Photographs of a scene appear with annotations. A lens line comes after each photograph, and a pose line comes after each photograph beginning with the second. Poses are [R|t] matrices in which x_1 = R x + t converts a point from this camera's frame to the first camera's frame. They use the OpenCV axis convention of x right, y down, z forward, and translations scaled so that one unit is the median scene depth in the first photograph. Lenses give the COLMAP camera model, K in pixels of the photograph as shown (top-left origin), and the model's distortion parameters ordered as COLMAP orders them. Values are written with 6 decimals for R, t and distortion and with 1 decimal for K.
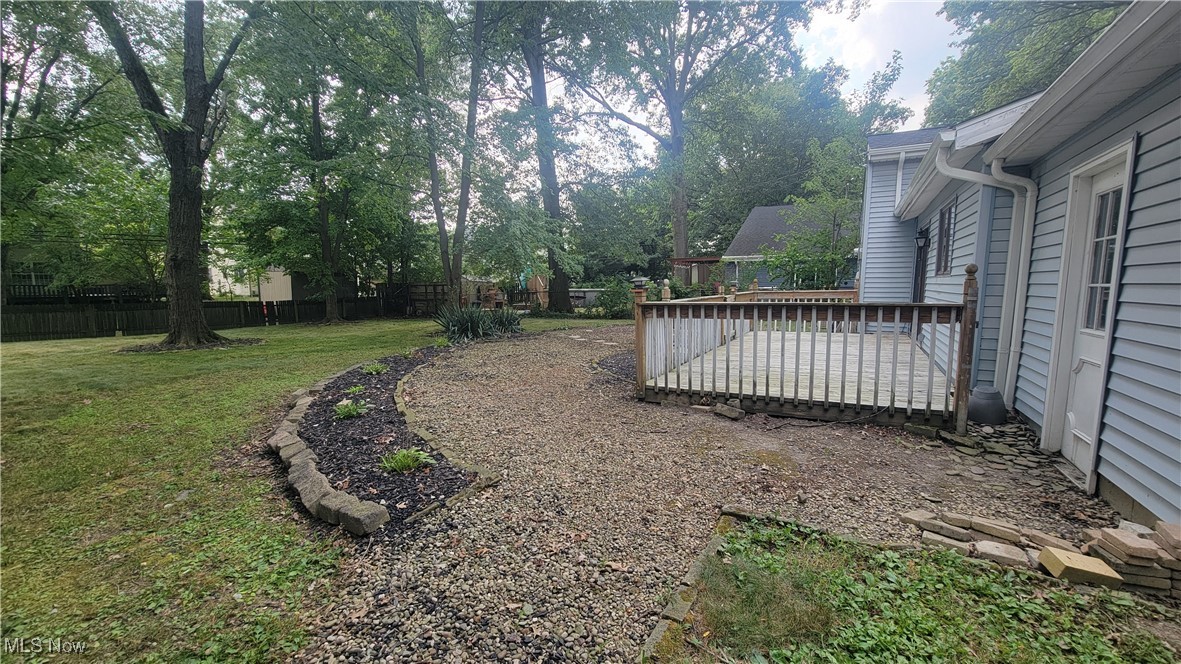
lens RADIAL K [[471.5, 0, 592.2], [0, 471.5, 356.6], [0, 0, 1]] dist [0.000032, -0.000004]
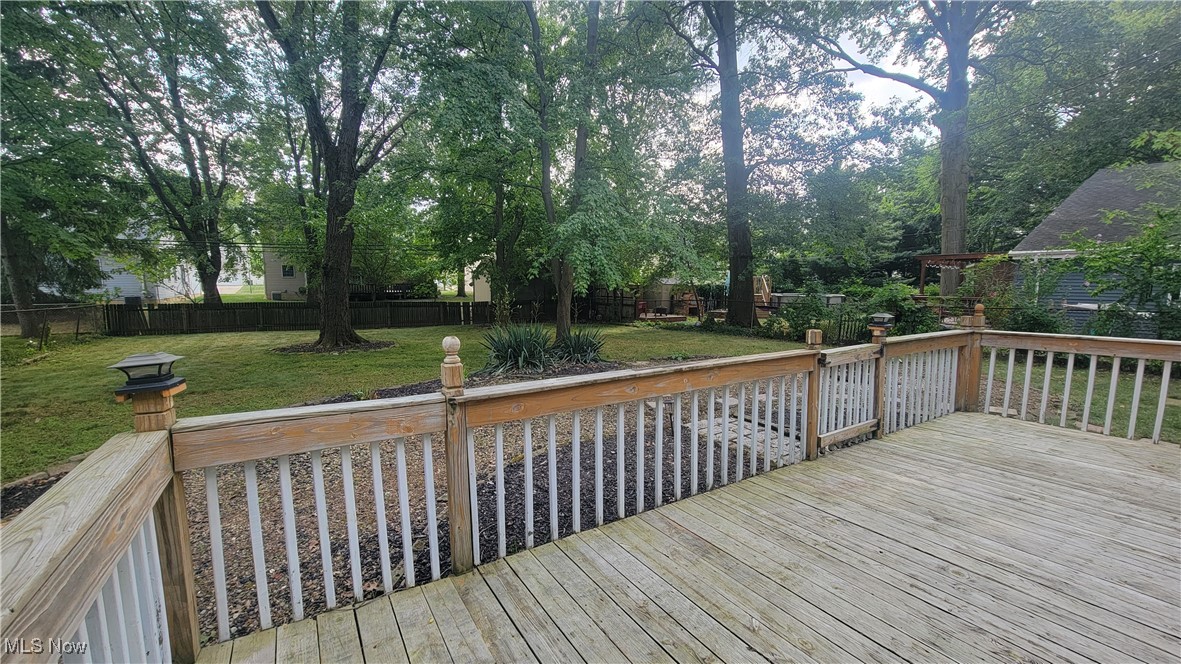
lens RADIAL K [[471.5, 0, 592.2], [0, 471.5, 356.6], [0, 0, 1]] dist [0.000032, -0.000004]
pose [[0.873513, 0.084069, -0.479486, 0.061624], [-0.082126, 0.996307, 0.025069, -0.024081], [0.479823, 0.017480, 0.877191, 0.103421]]
